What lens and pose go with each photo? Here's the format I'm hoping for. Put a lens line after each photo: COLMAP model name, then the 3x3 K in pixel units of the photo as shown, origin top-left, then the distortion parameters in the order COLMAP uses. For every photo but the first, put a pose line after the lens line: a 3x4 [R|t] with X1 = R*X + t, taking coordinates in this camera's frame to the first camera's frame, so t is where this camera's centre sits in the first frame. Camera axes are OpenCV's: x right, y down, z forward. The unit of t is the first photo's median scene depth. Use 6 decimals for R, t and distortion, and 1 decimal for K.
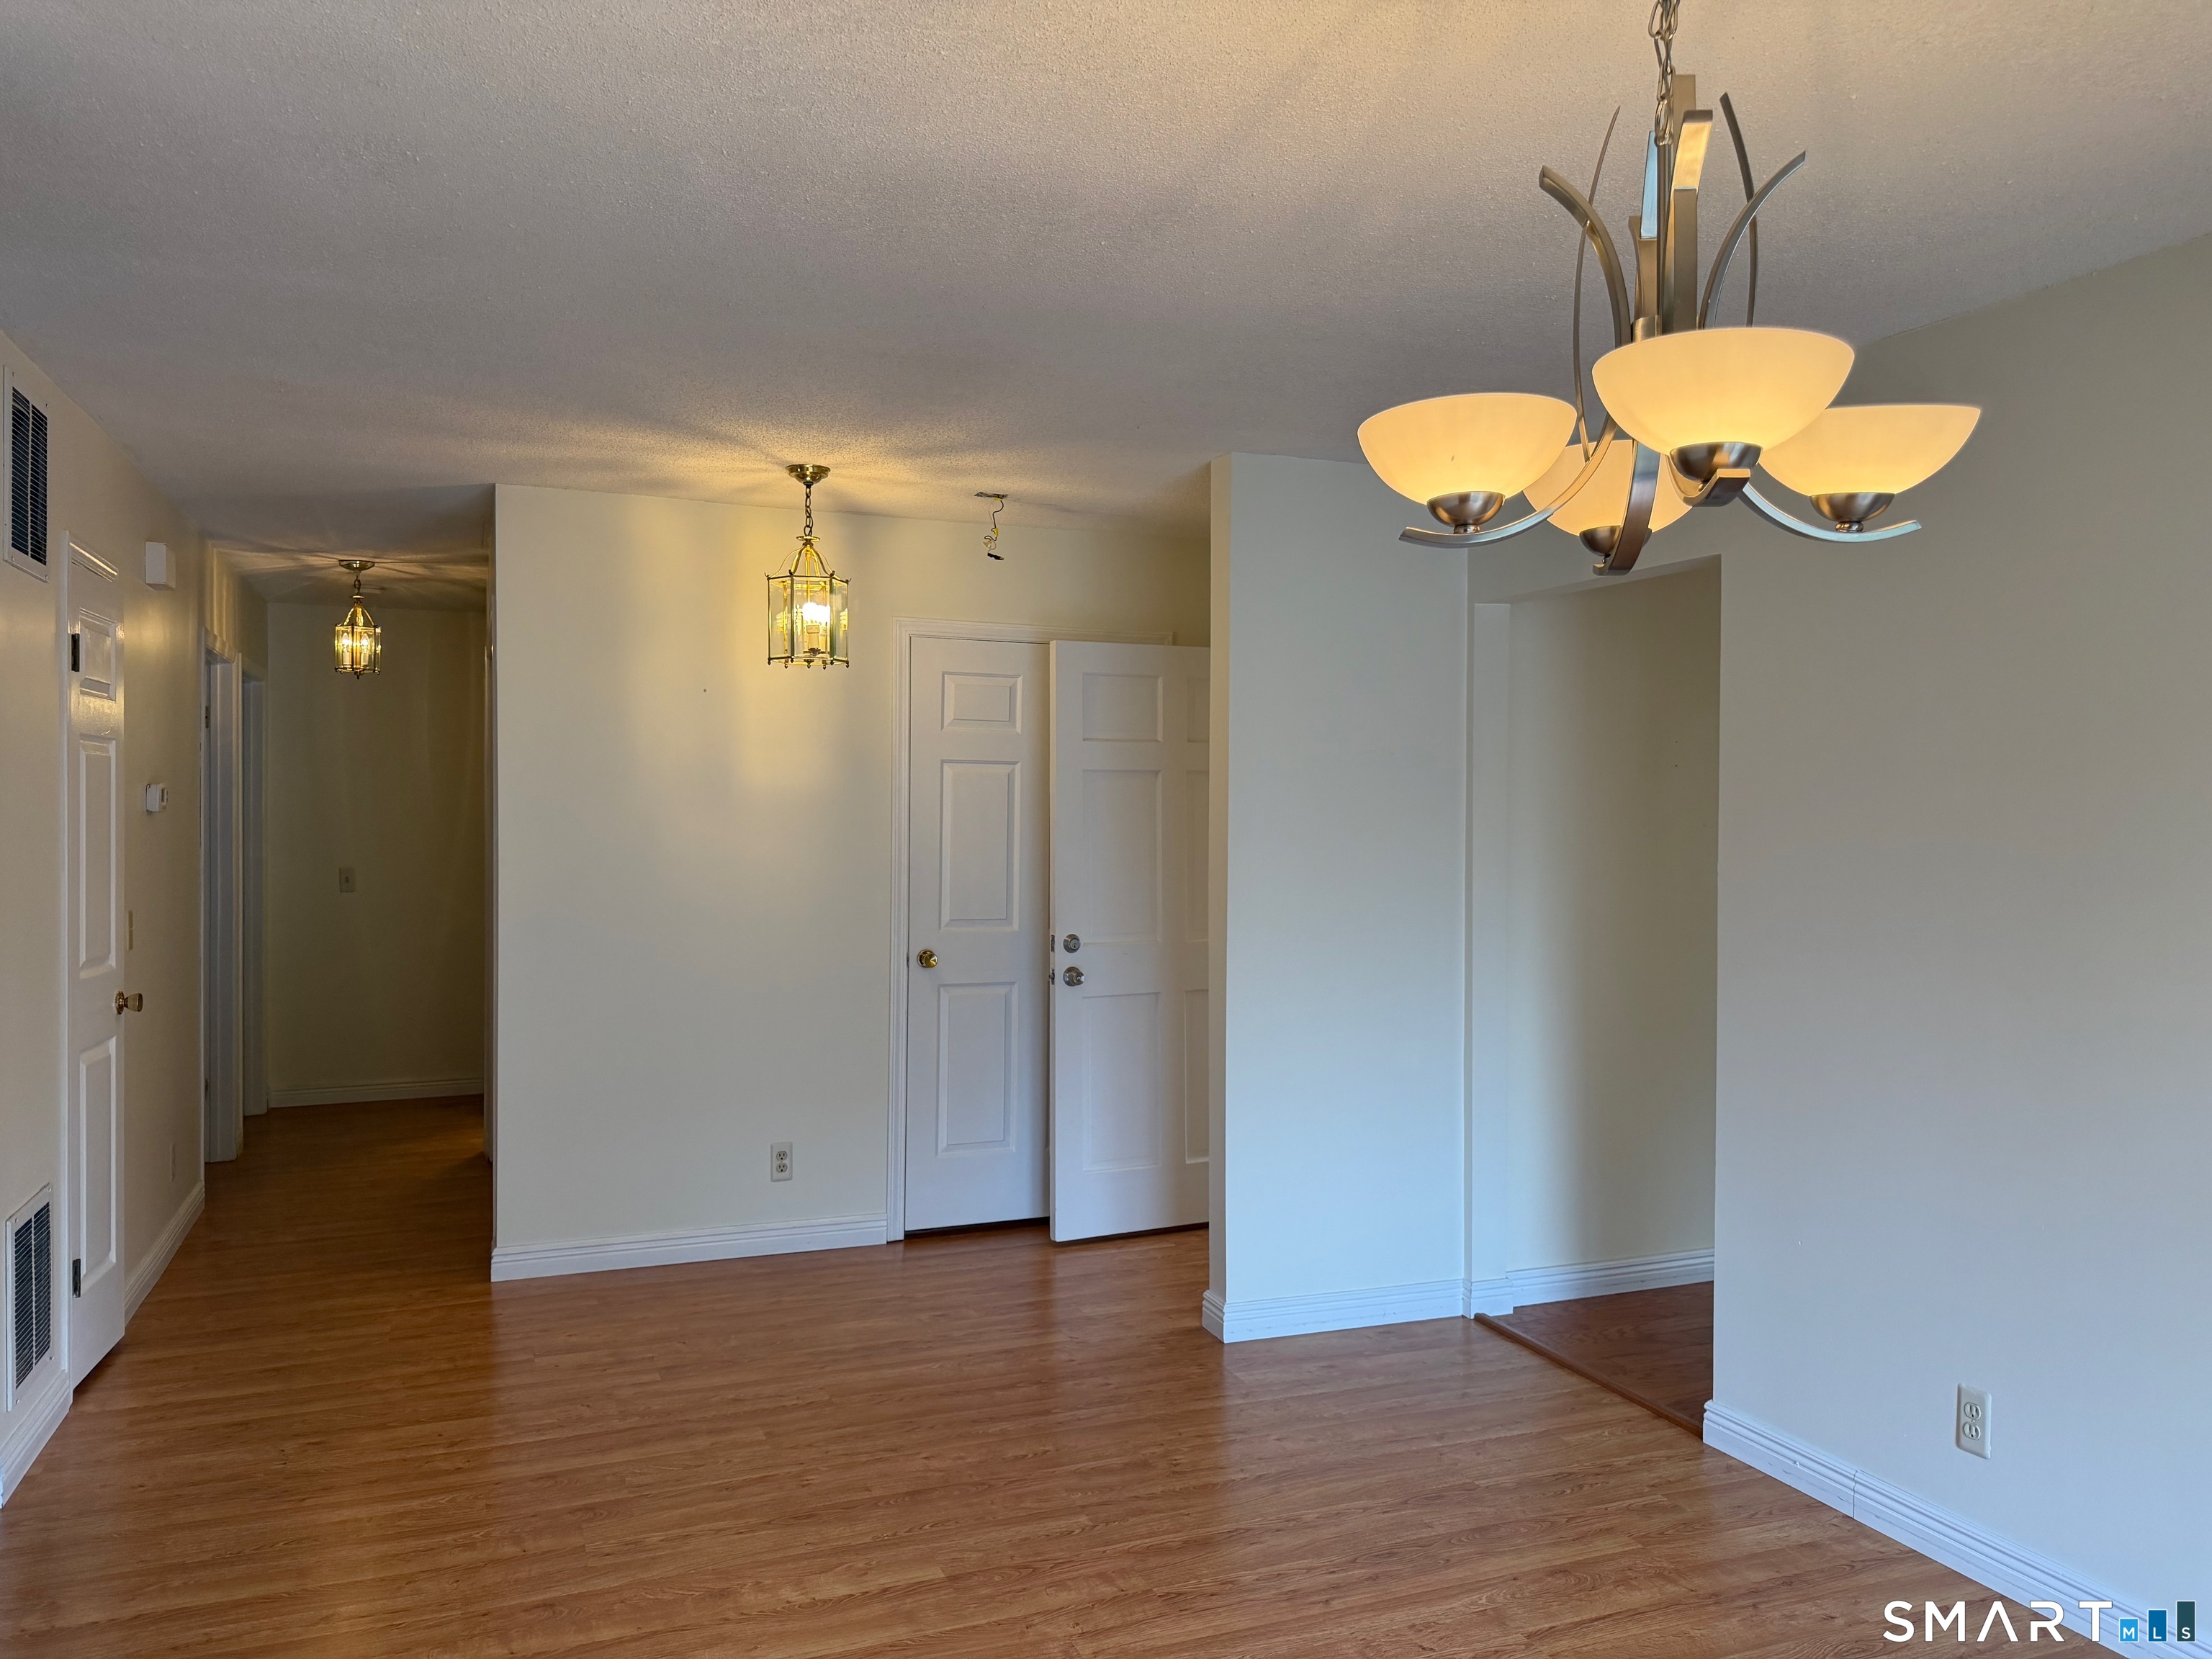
lens RADIAL K [[1571.8, 0, 1107.0], [0, 1571.8, 823.7], [0, 0, 1]] dist [0.025211, -0.031602]
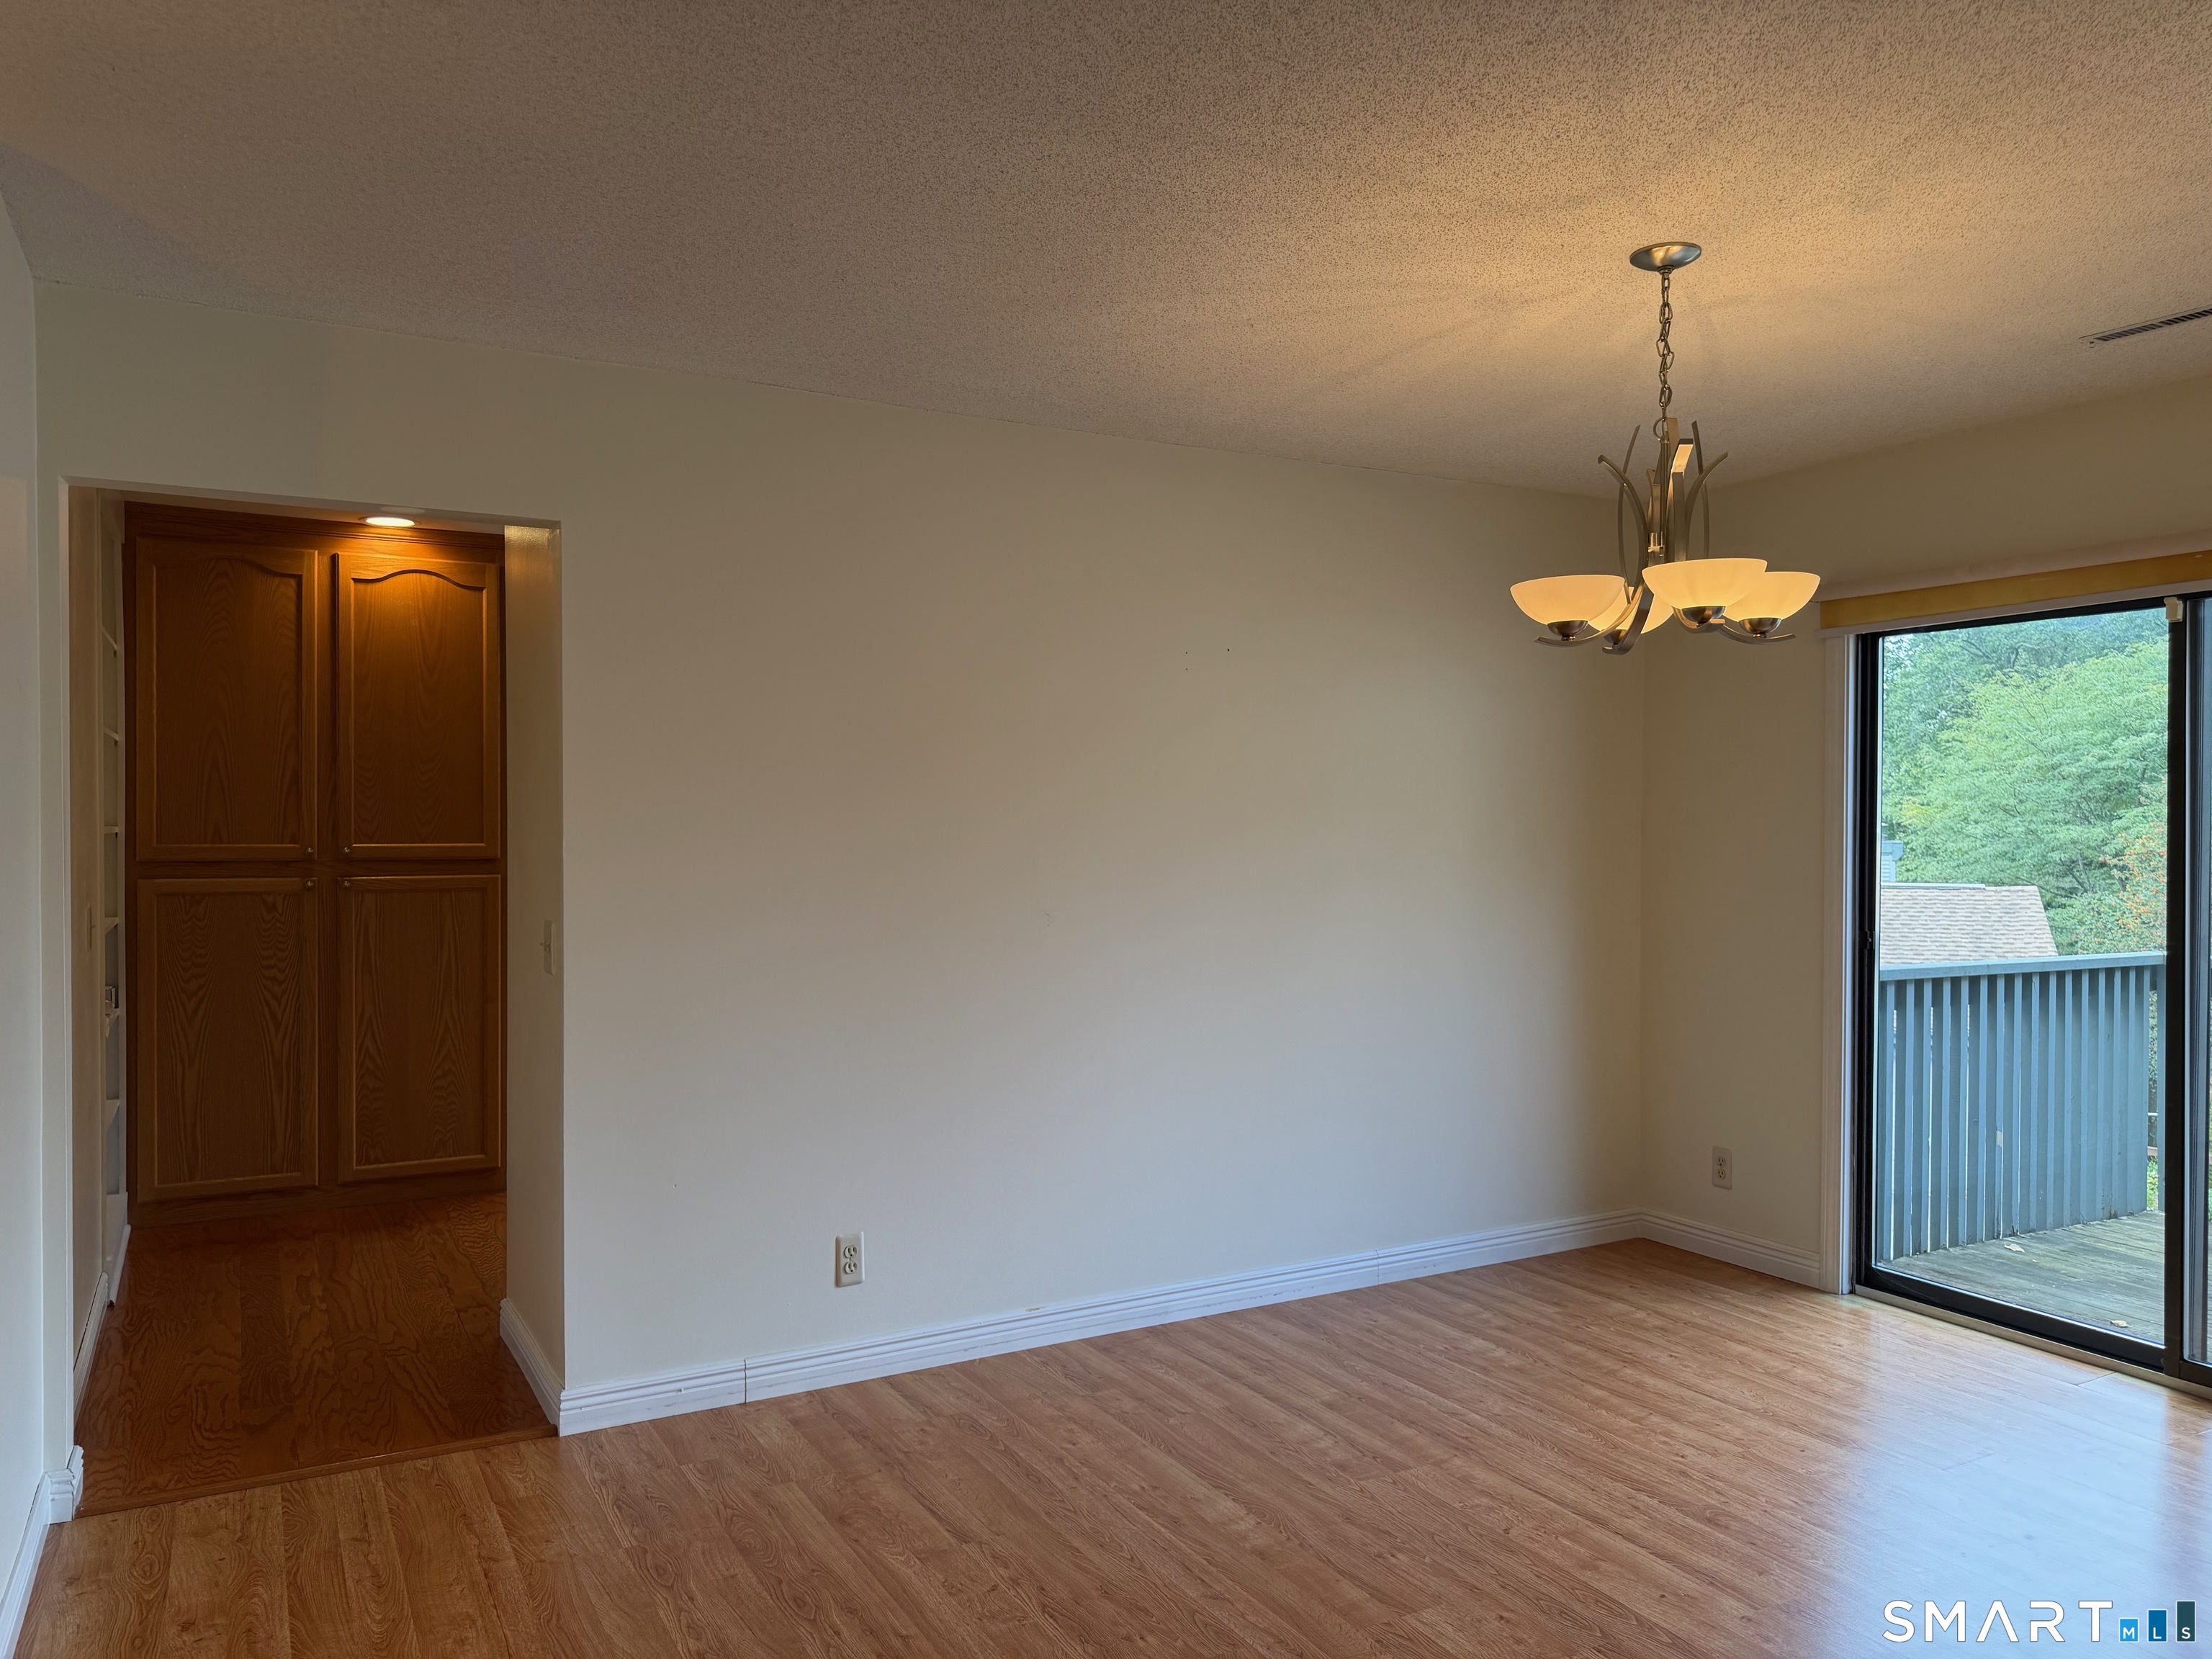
lens RADIAL K [[1571.8, 0, 1113.5], [0, 1571.8, 842.8], [0, 0, 1]] dist [0.025211, -0.031602]
pose [[-0.119164, -0.020965, 0.992653, -0.729277], [0.008866, 0.999715, 0.022178, 0.014679], [-0.992835, 0.011443, -0.118944, 0.930846]]
